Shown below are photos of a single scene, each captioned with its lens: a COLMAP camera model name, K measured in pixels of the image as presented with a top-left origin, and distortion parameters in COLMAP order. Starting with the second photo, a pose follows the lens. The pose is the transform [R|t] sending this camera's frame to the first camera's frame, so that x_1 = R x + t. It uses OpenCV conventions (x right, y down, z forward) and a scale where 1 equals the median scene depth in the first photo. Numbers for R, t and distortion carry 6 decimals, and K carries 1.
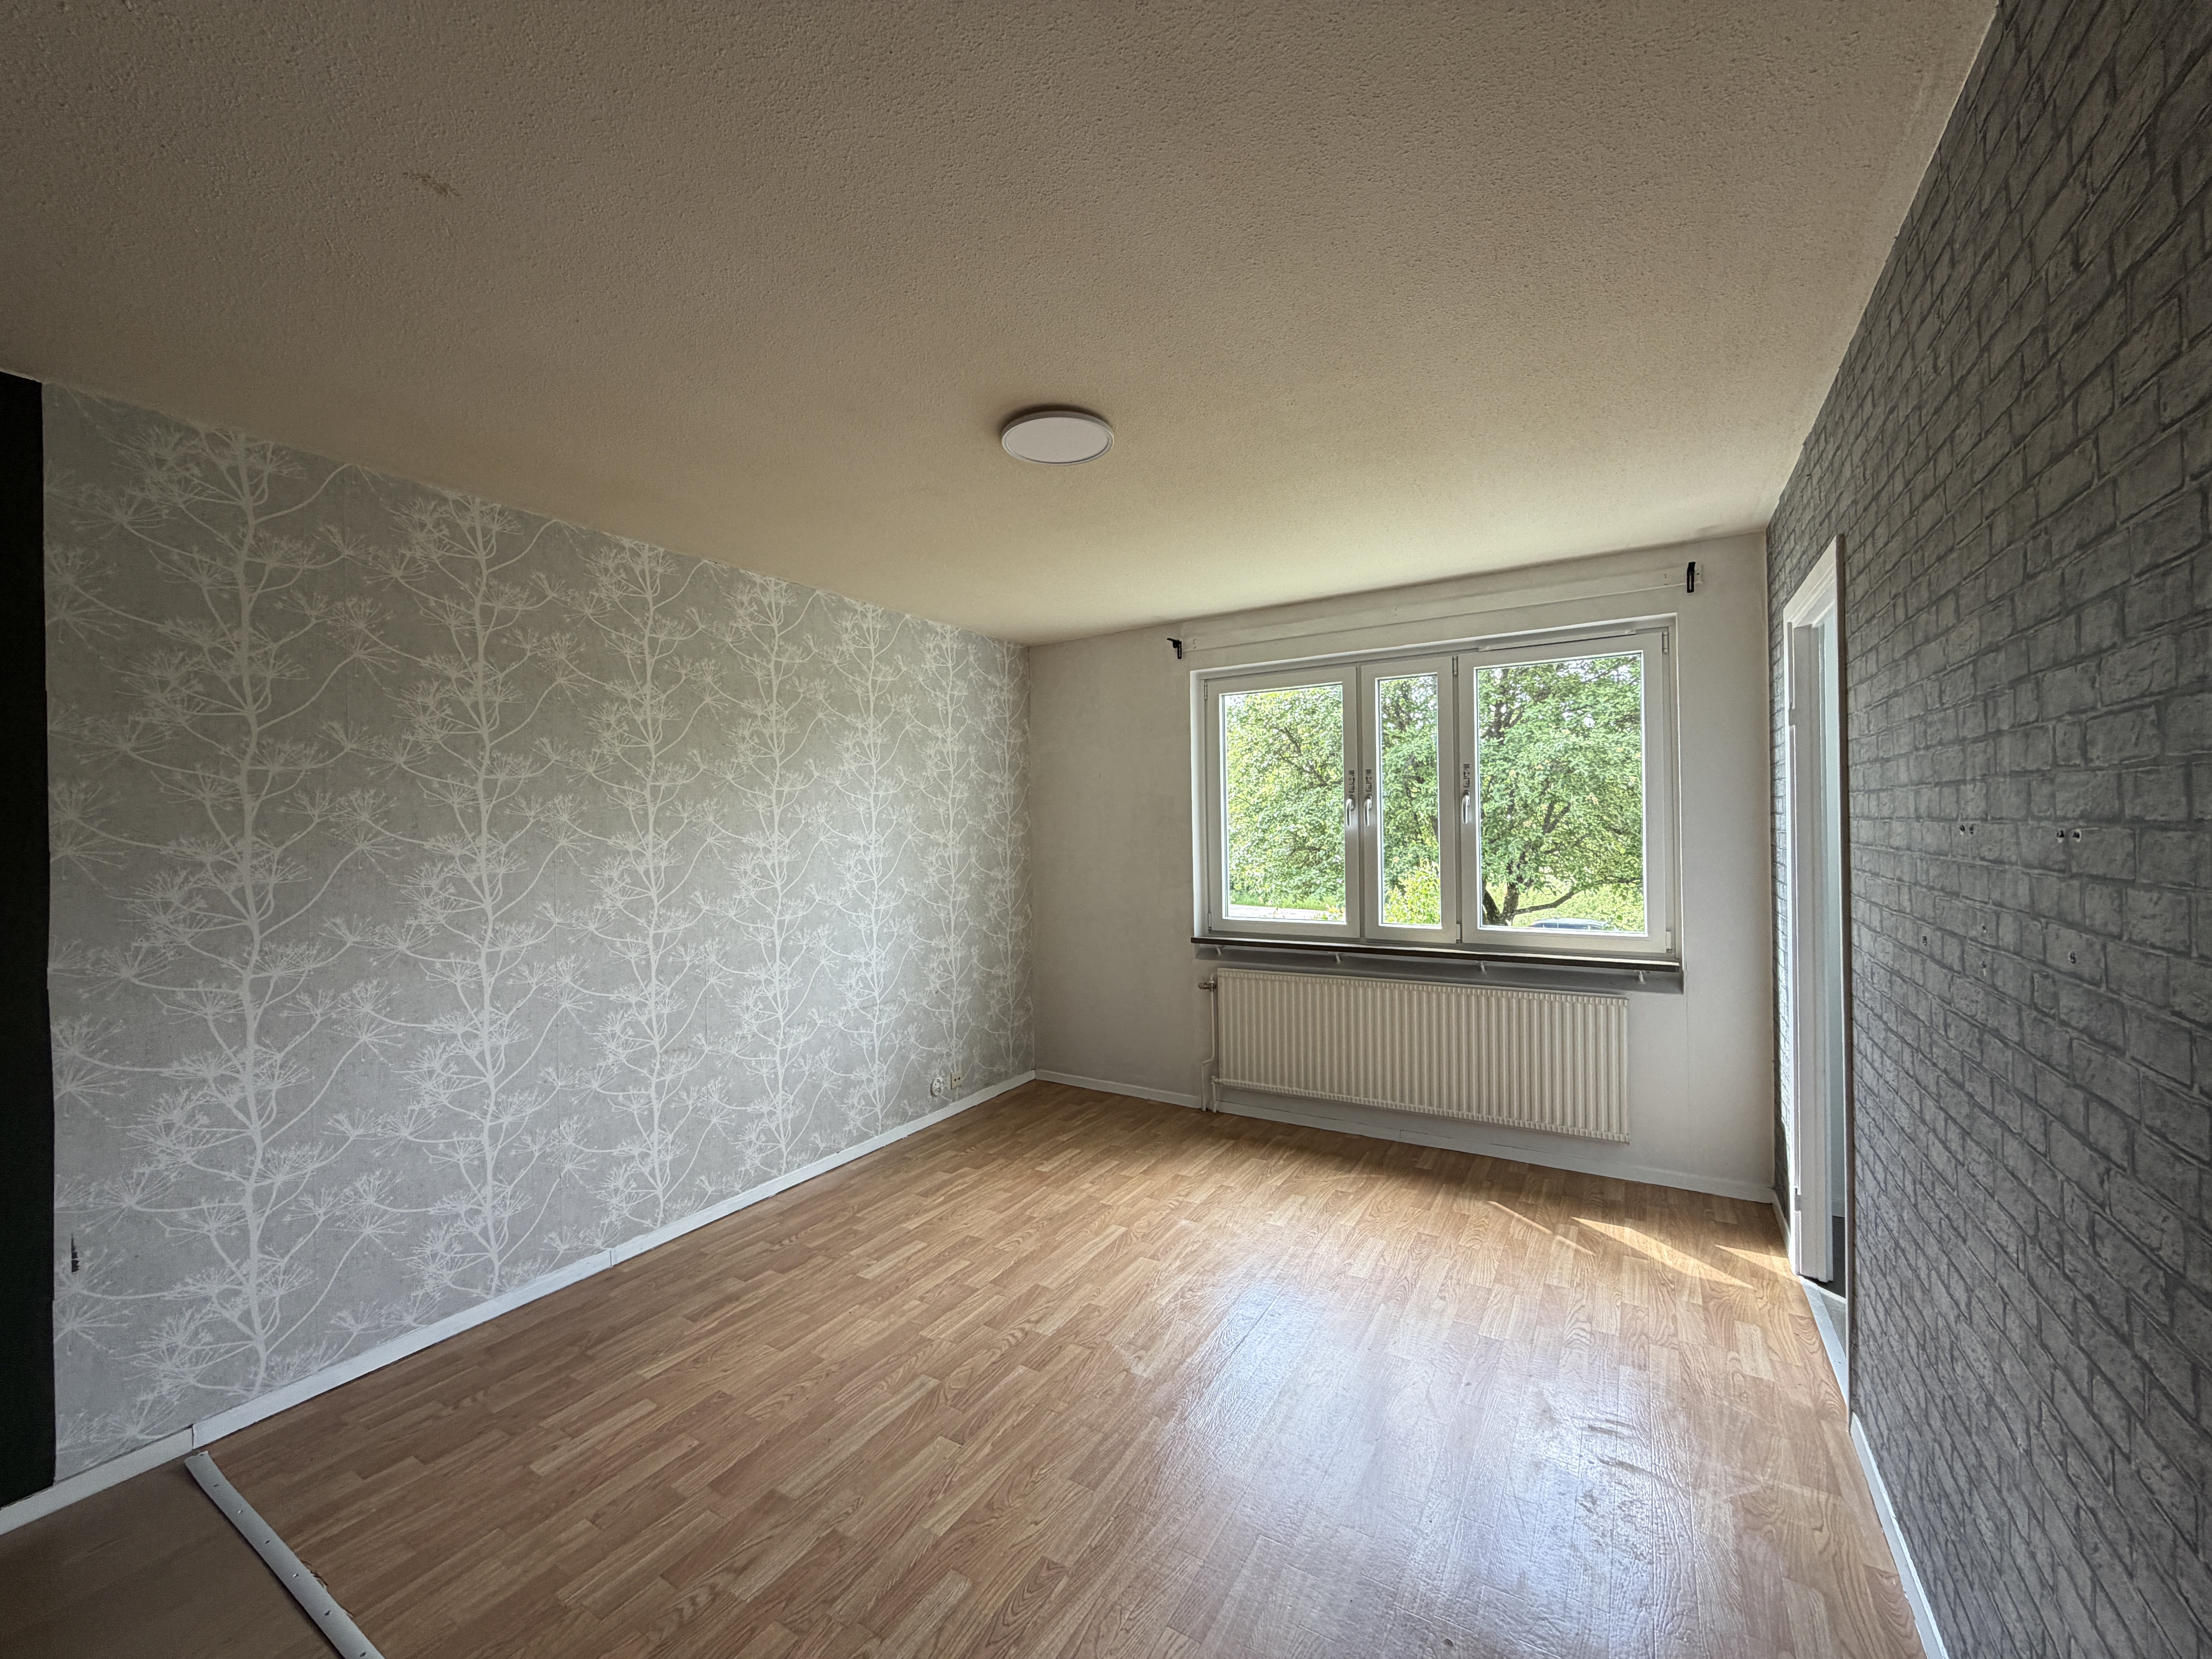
lens RADIAL K [[881.8, 0, 1100.6], [0, 881.8, 830.5], [0, 0, 1]] dist [-0.001544, 0.000368]
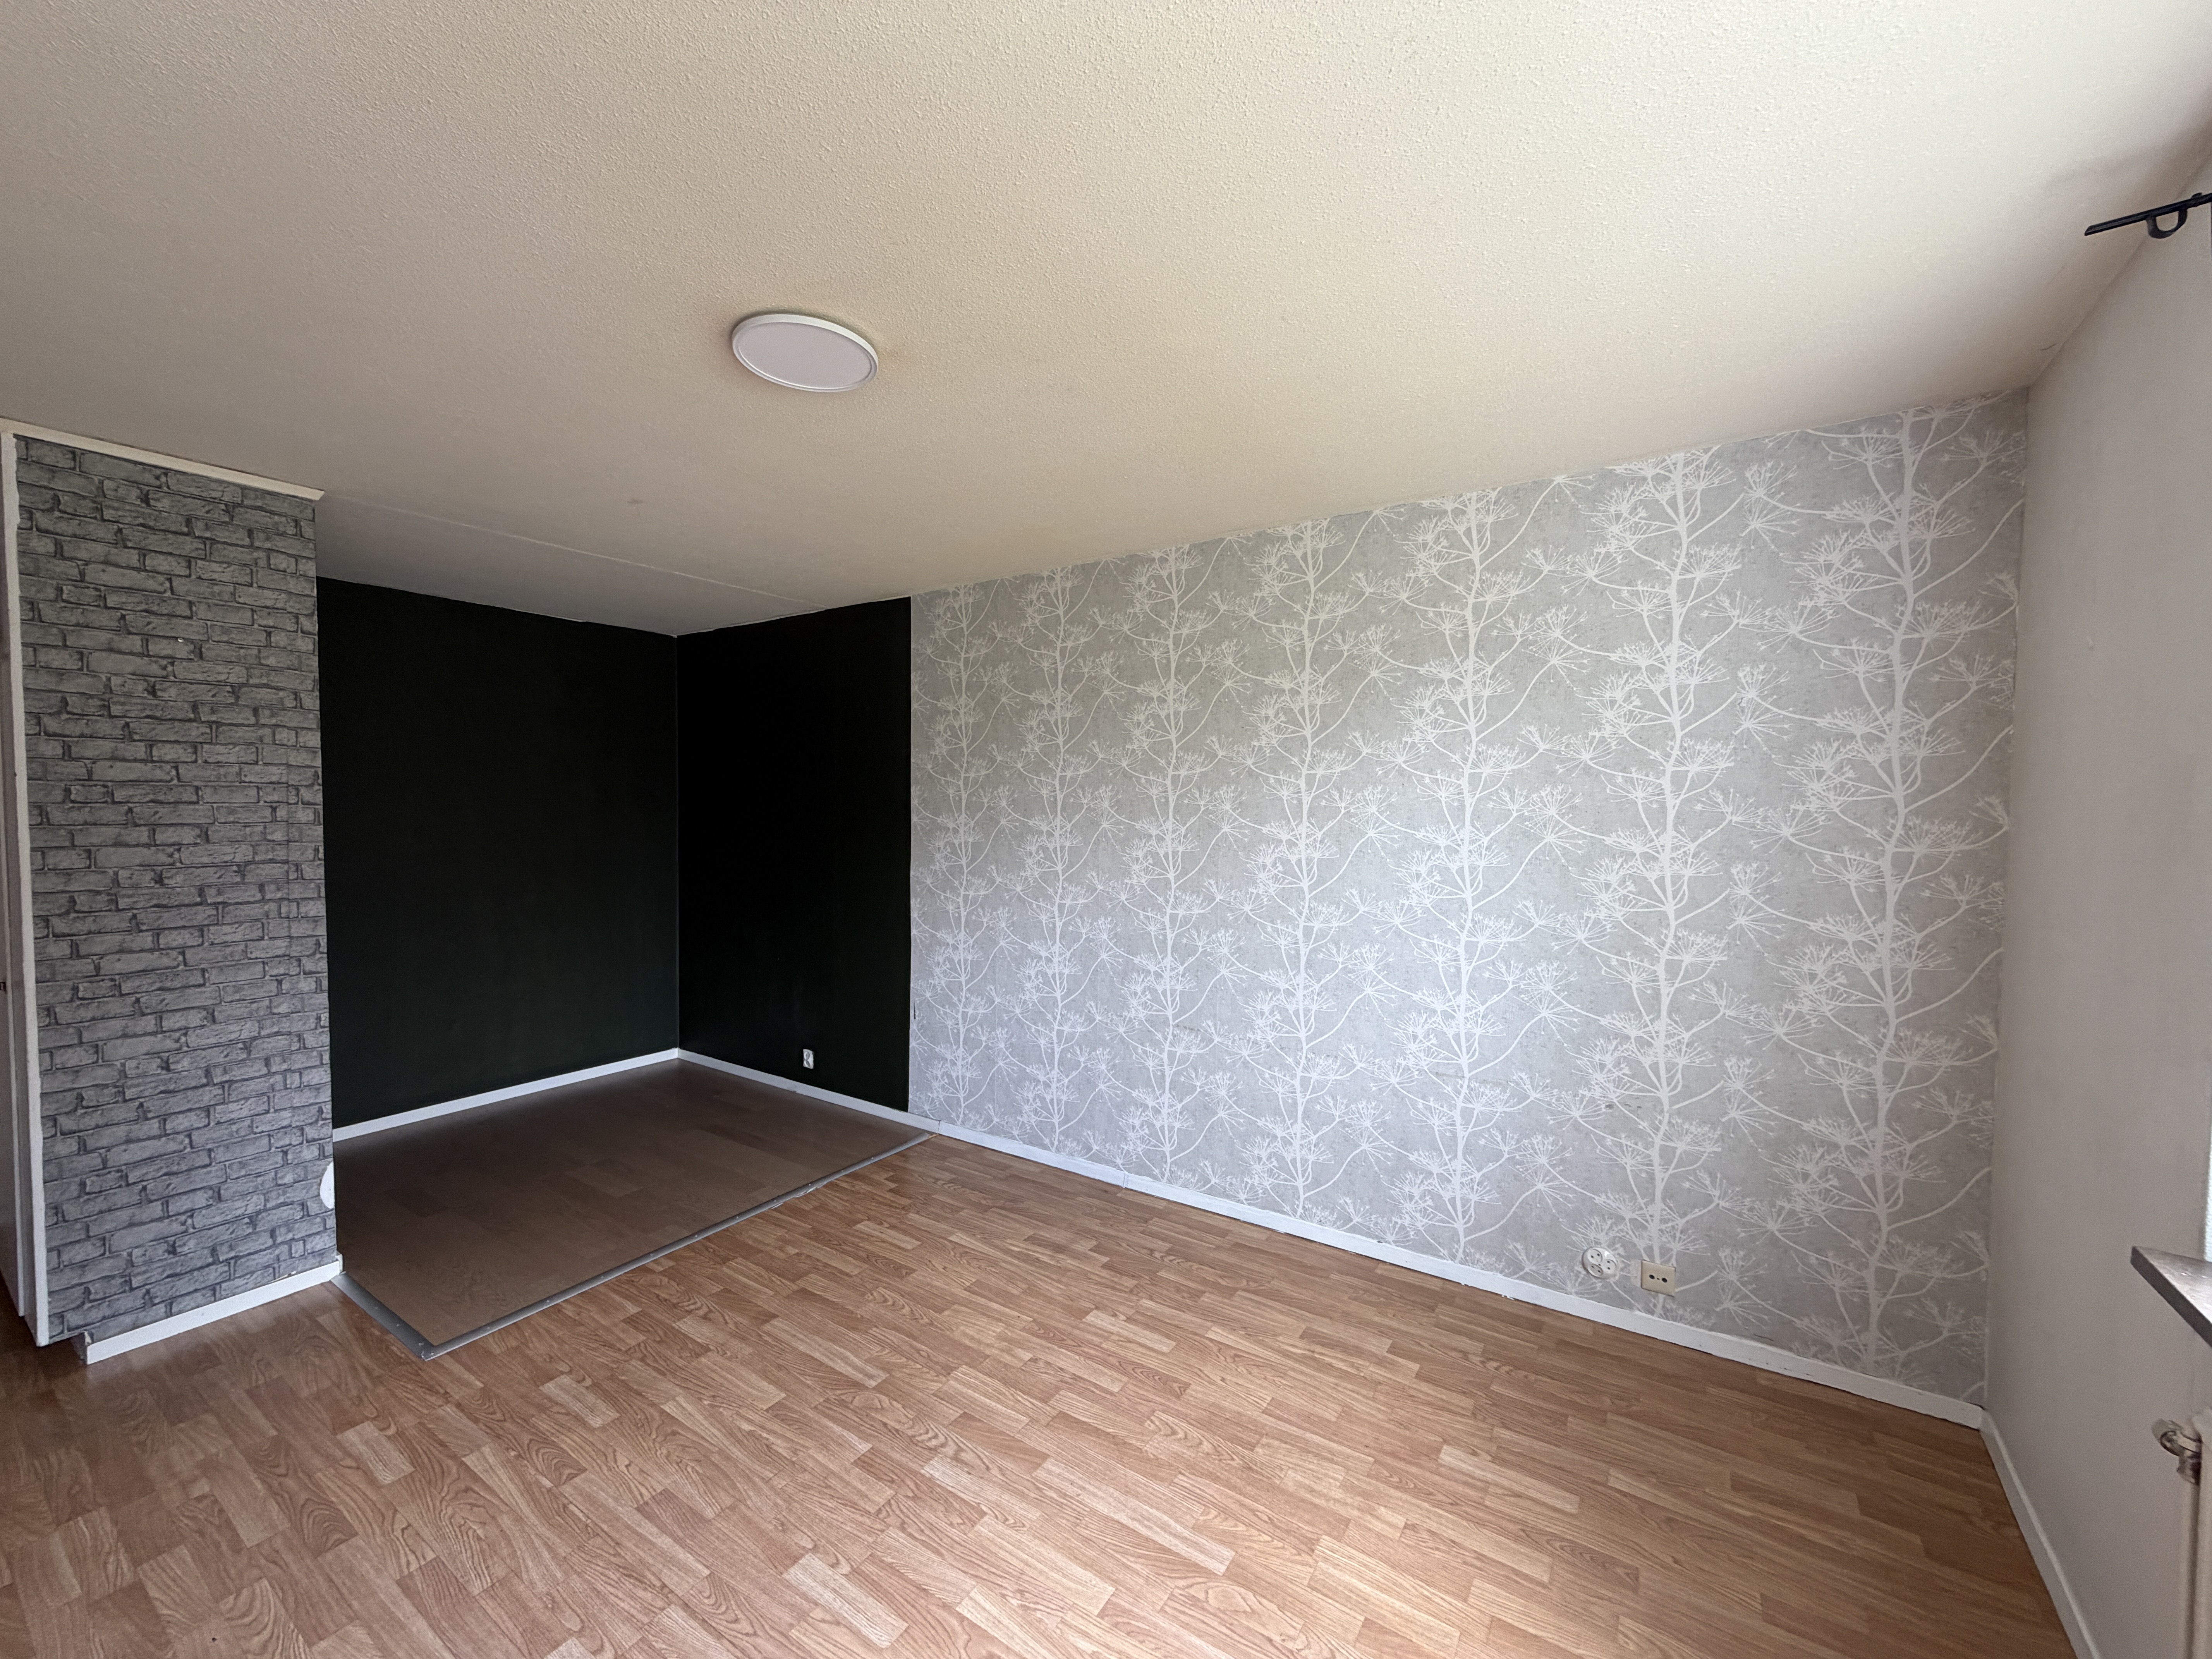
lens RADIAL K [[881.8, 0, 1100.6], [0, 881.8, 830.5], [0, 0, 1]] dist [-0.001544, 0.000368]
pose [[-0.040958, 0.049002, -0.997959, 0.458821], [-0.008520, 0.998743, 0.049390, -0.029010], [0.999125, 0.010526, -0.040489, 0.778437]]
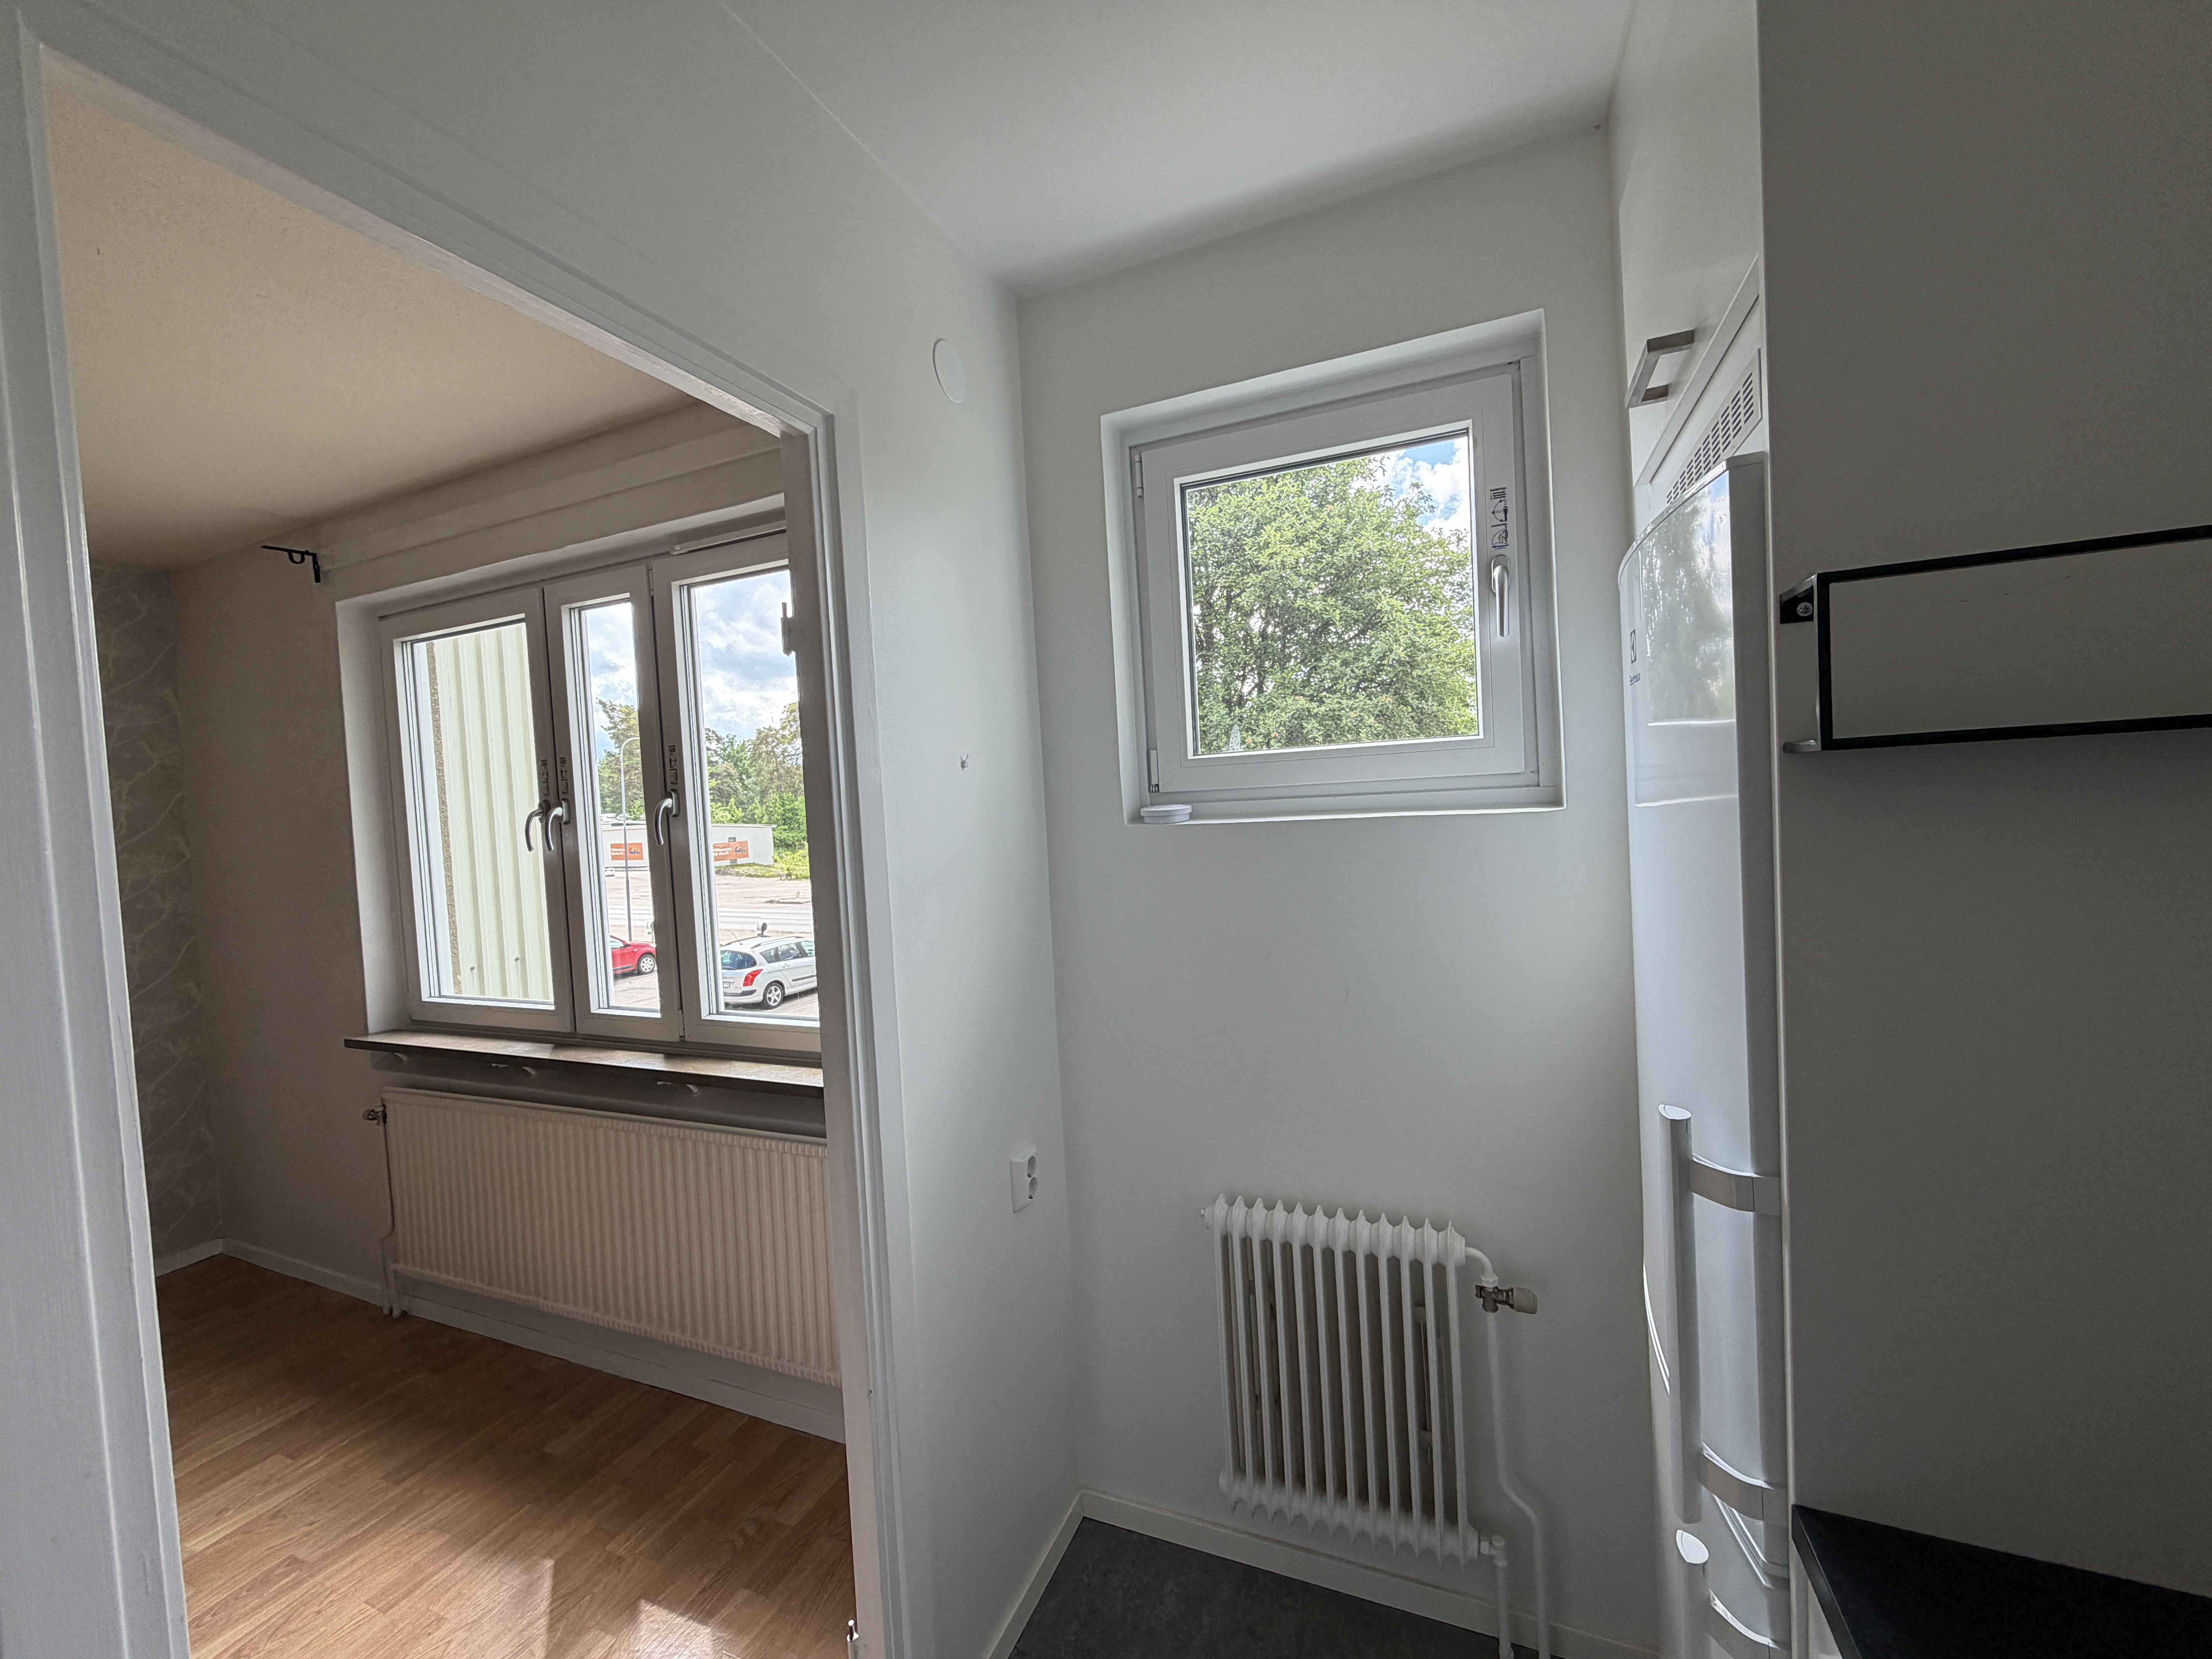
lens RADIAL K [[881.8, 0, 1100.6], [0, 881.8, 830.5], [0, 0, 1]] dist [-0.001544, 0.000368]
pose [[0.988563, -0.042442, 0.144712, 0.624076], [0.038549, 0.998818, 0.029605, -0.023989], [-0.145798, -0.023687, 0.989031, 0.371638]]
